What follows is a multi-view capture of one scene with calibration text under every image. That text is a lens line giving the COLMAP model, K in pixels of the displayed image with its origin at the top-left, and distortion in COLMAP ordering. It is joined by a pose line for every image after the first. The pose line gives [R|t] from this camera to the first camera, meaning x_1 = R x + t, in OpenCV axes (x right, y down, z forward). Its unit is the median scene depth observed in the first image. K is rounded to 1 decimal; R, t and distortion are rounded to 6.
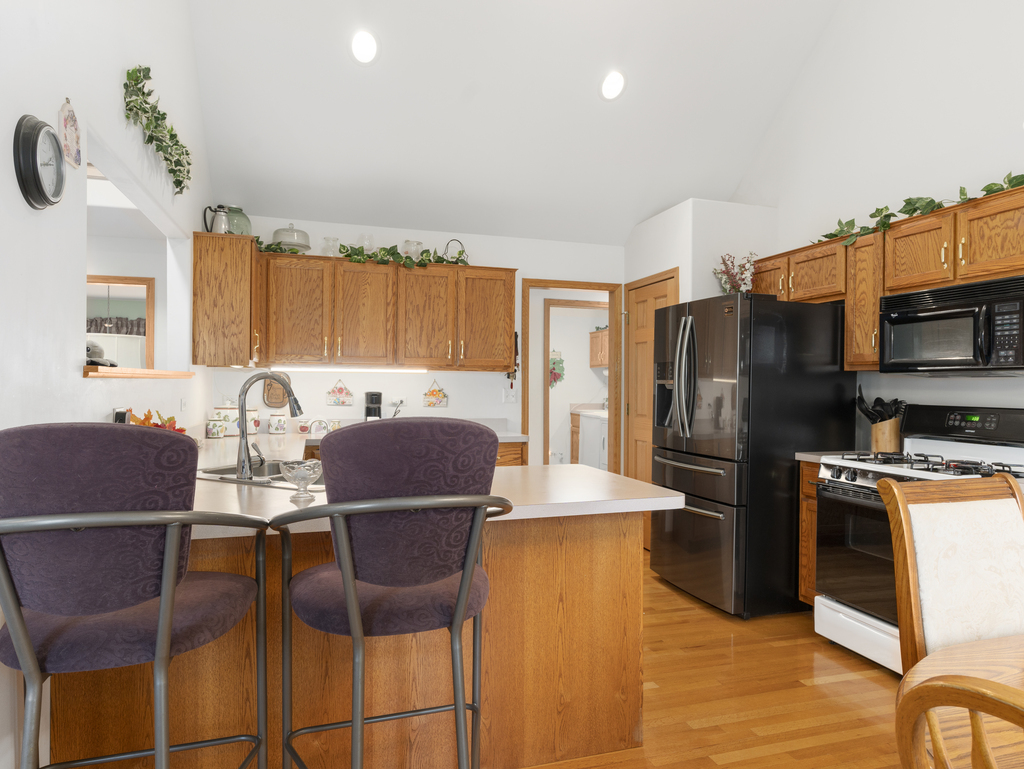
lens RADIAL K [[681.2, 0, 512.0], [0, 681.2, 384.5], [0, 0, 1]] dist [0.004602, 0.000679]
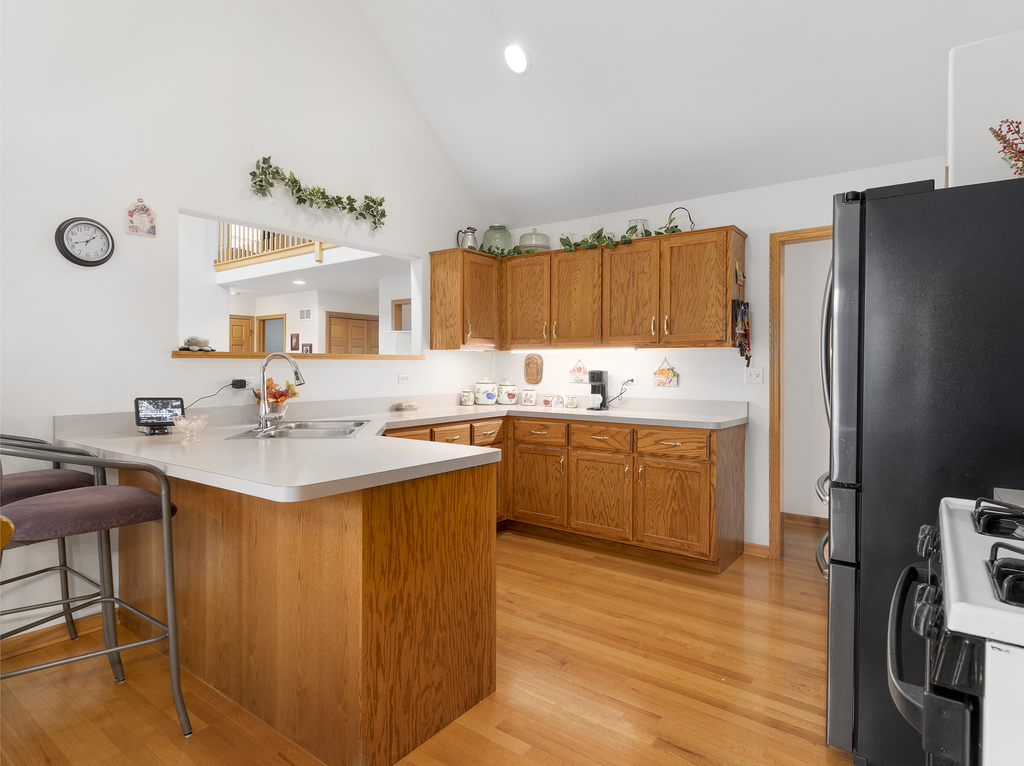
lens RADIAL K [[564.0, 0, 511.4], [0, 564.0, 372.9], [0, 0, 1]] dist [-0.003156, -0.000483]
pose [[0.582163, -0.000566, -0.813072, 0.440917], [0.002600, 0.999996, 0.001166, 0.013343], [0.813068, -0.002793, 0.582162, 0.385863]]
